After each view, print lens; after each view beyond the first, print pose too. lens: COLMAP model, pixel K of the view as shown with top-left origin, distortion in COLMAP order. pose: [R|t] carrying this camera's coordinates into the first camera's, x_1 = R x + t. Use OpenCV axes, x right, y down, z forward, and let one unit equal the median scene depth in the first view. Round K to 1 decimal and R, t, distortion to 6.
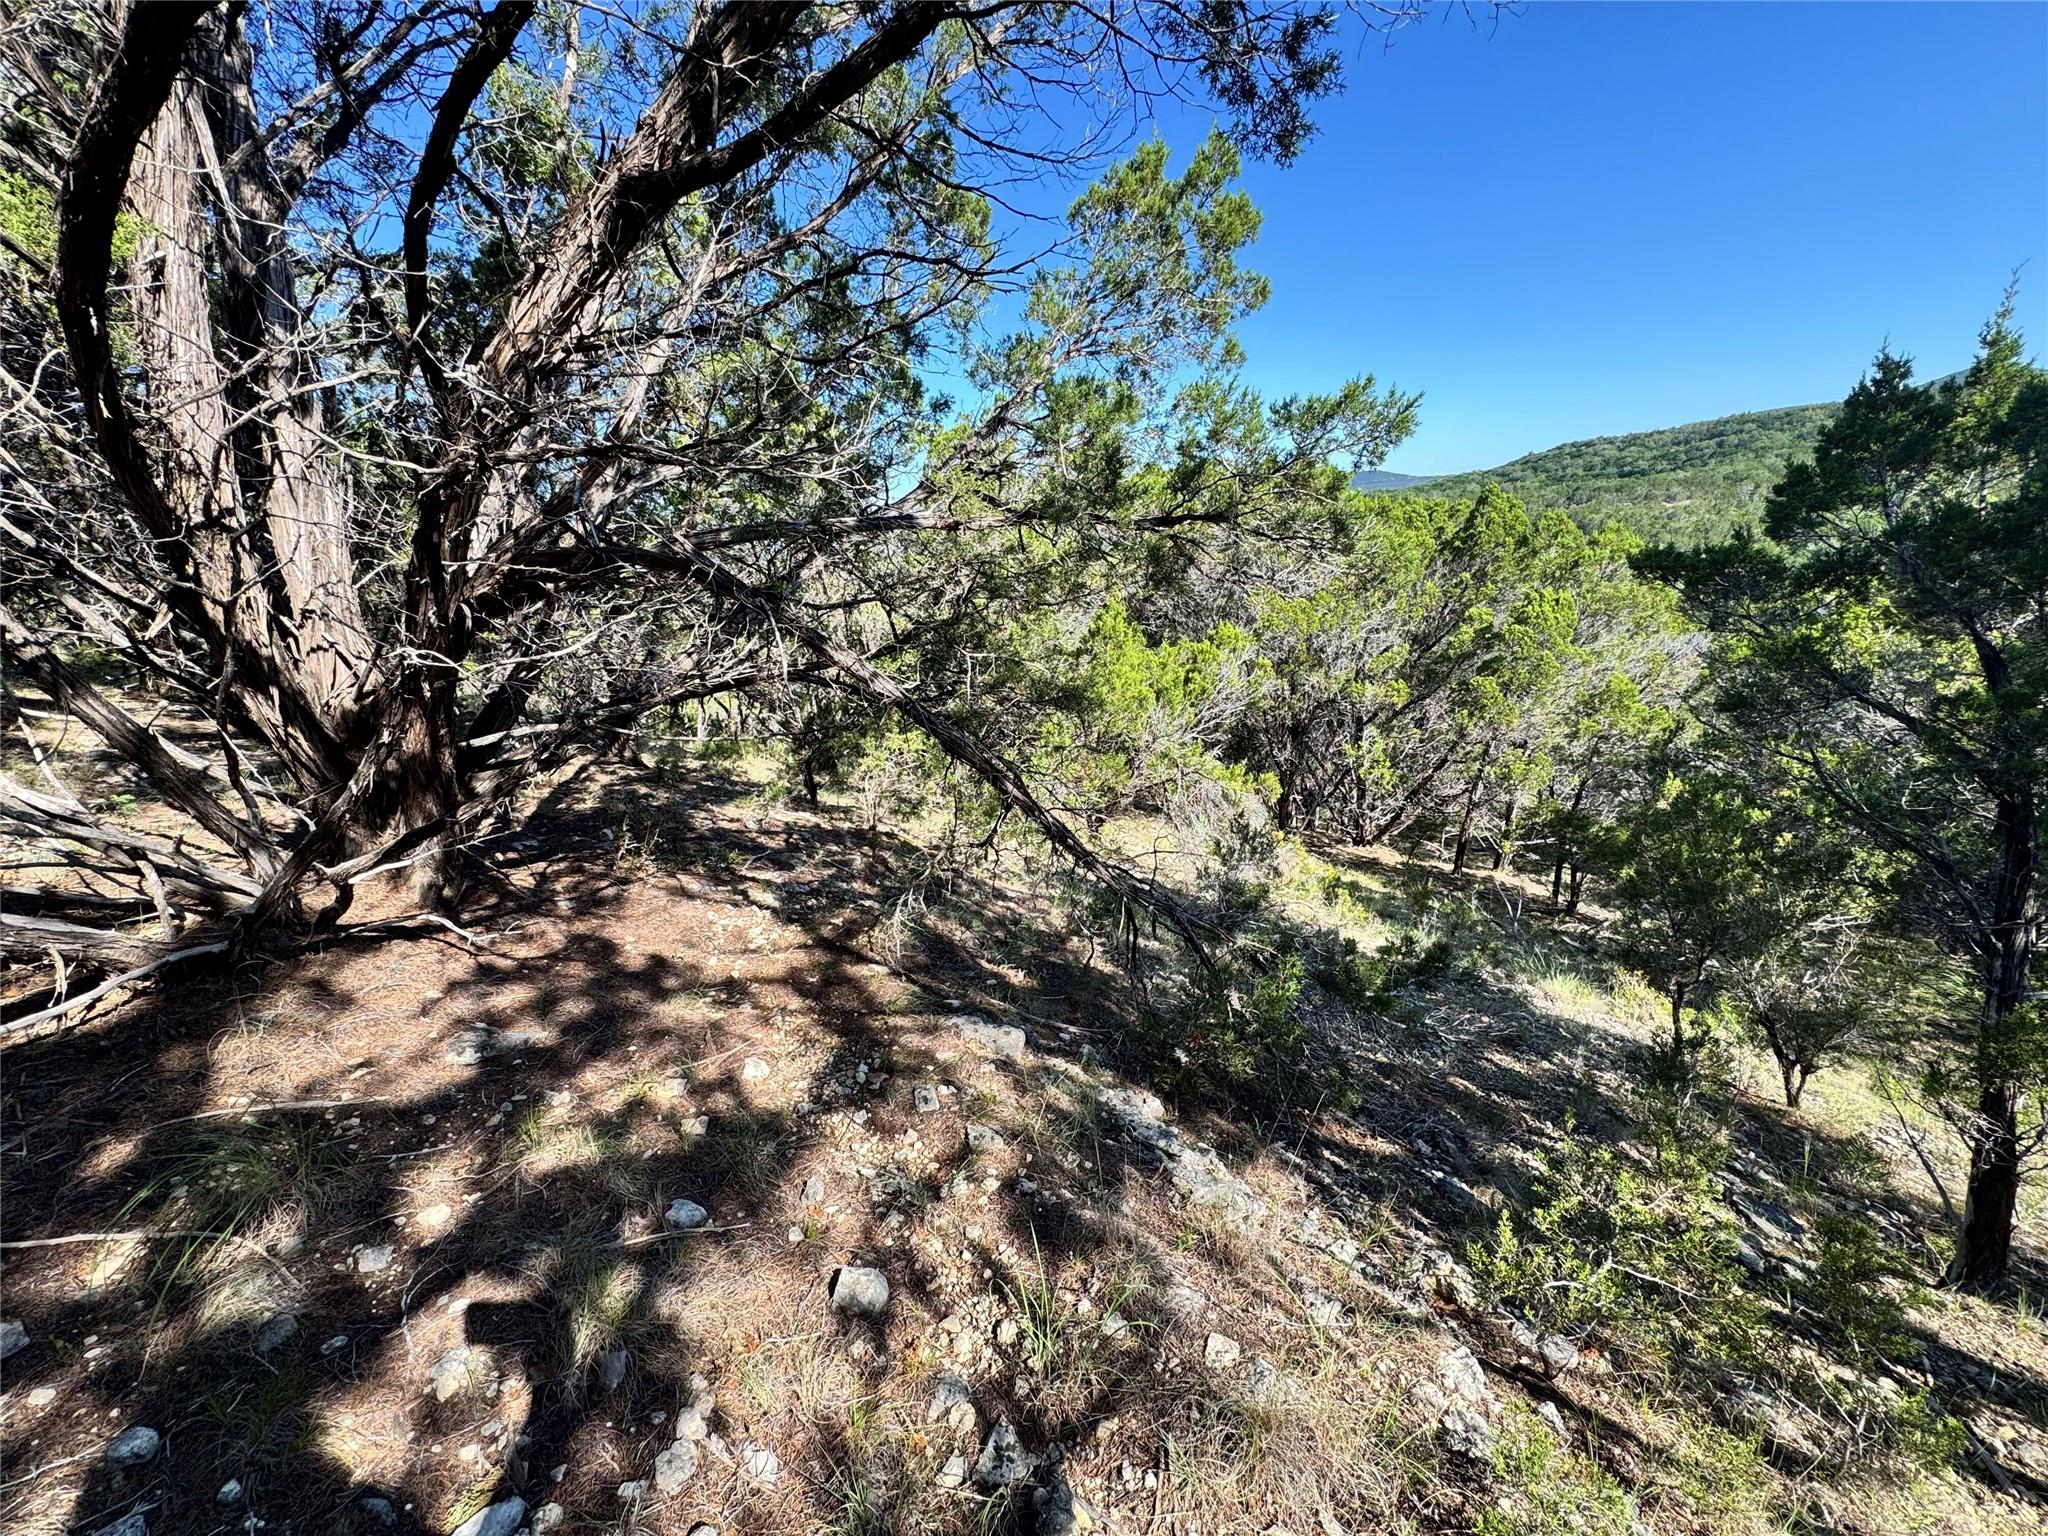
lens RADIAL K [[815.9, 0, 1025.4], [0, 815.9, 768.5], [0, 0, 1]] dist [-0.001549, 0.000296]
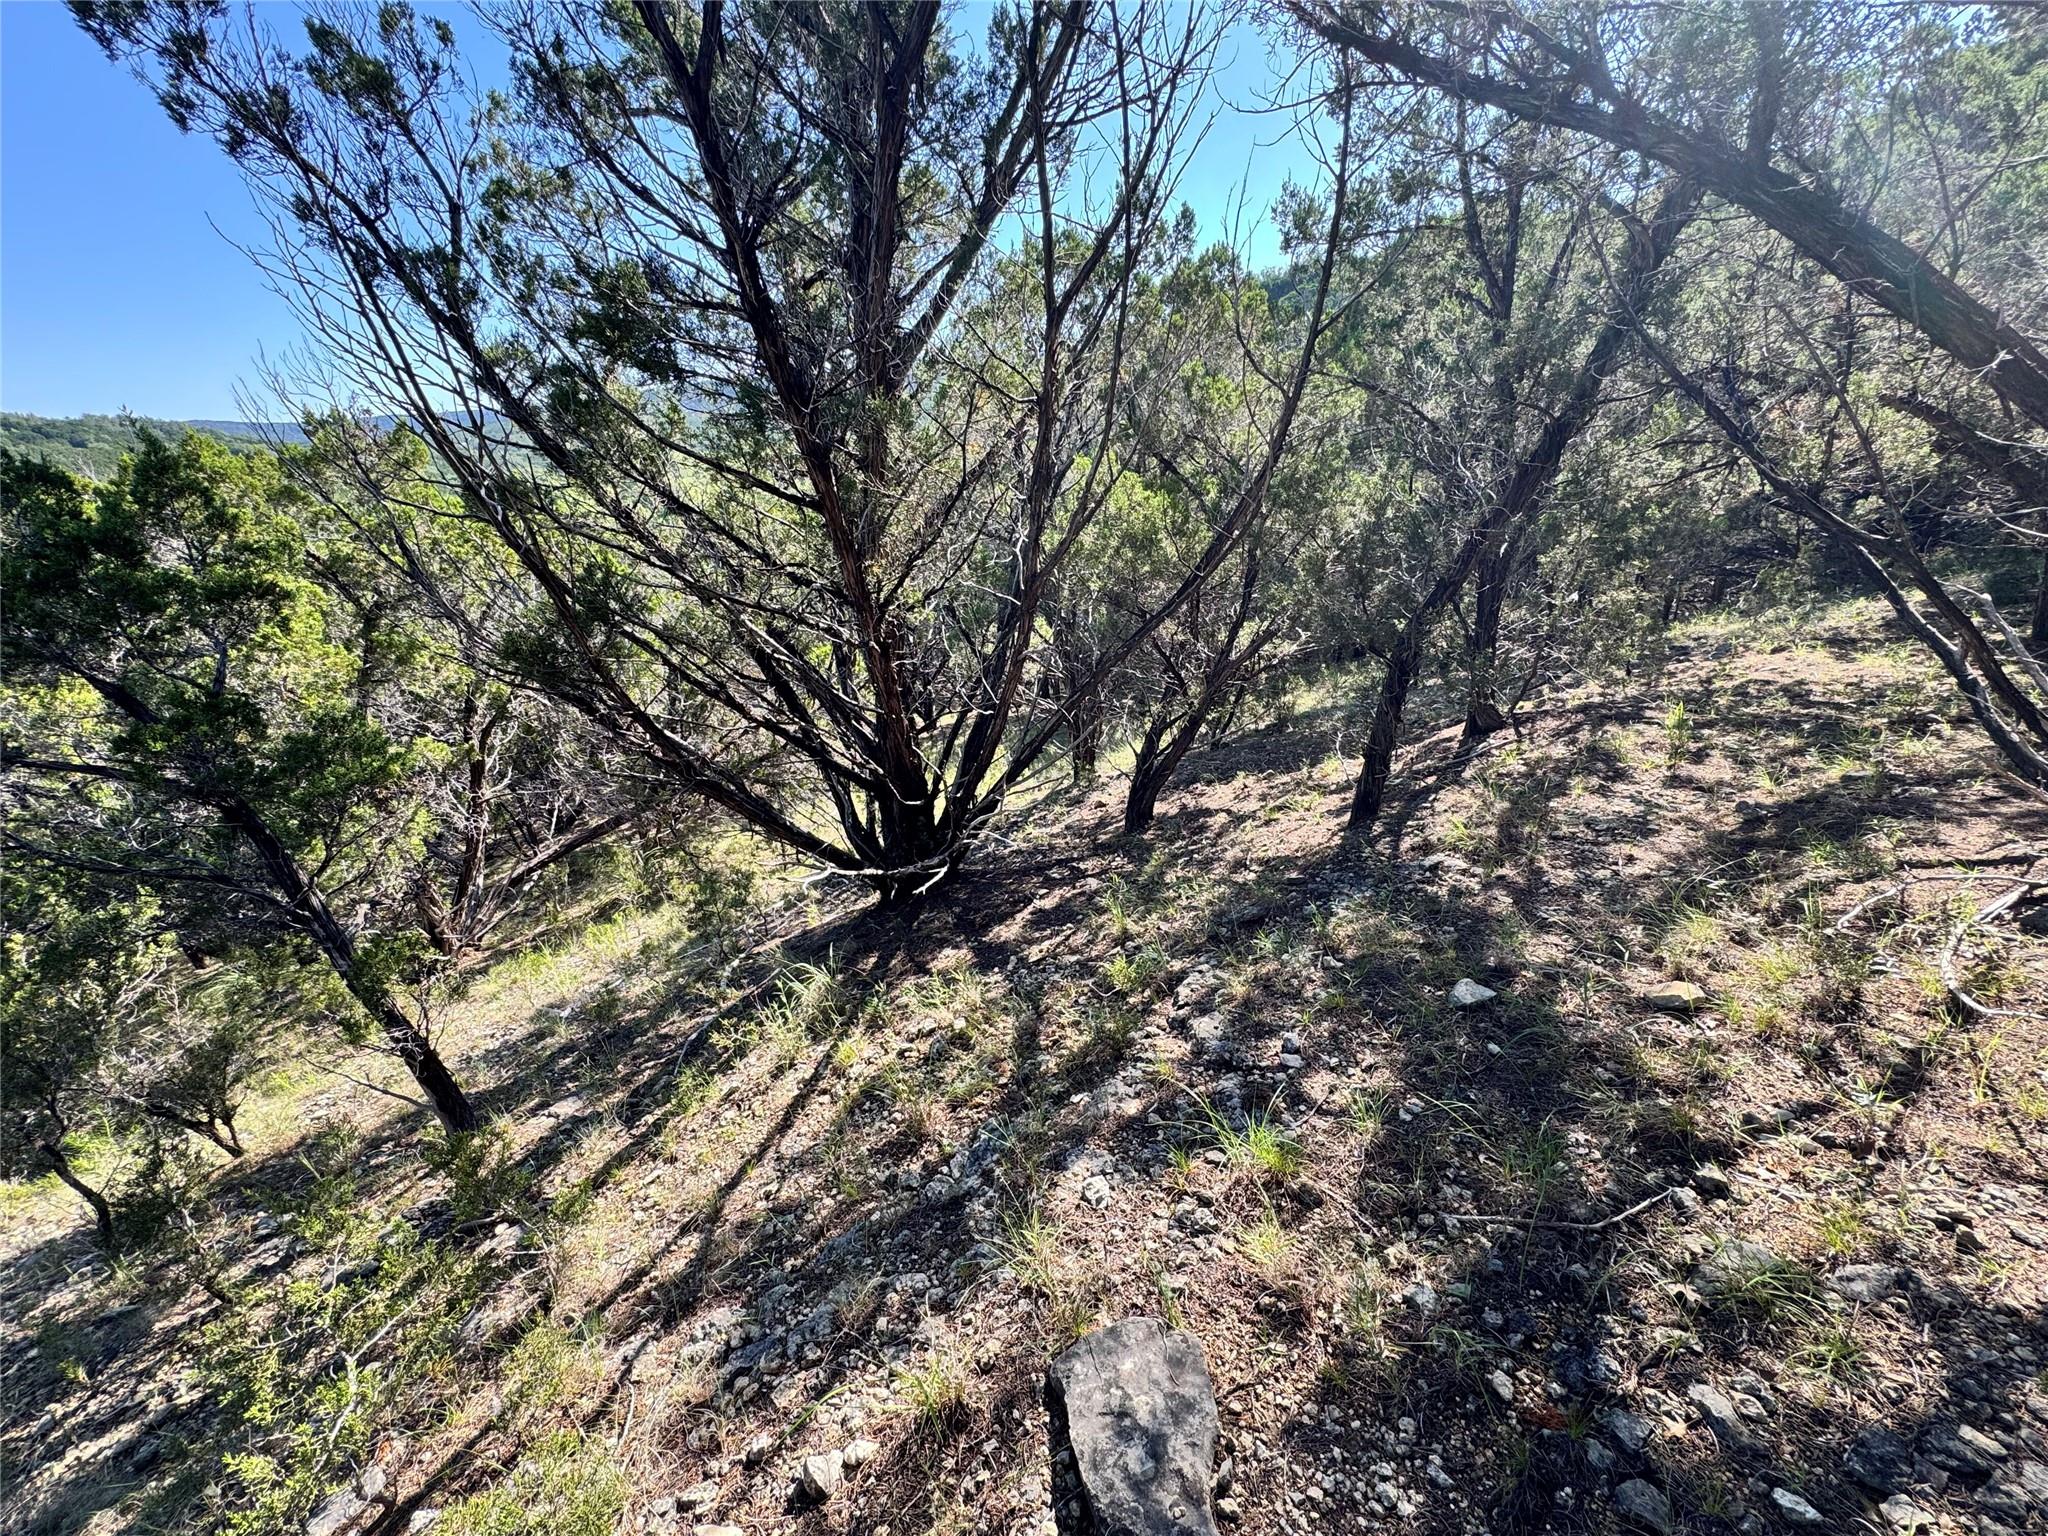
lens RADIAL K [[815.9, 0, 1025.4], [0, 815.9, 768.5], [0, 0, 1]] dist [-0.001549, 0.000296]
pose [[-0.229019, -0.277600, 0.933000, -0.073440], [0.325762, 0.881352, 0.342196, -0.028220], [-0.917295, 0.382305, -0.111415, 0.079602]]
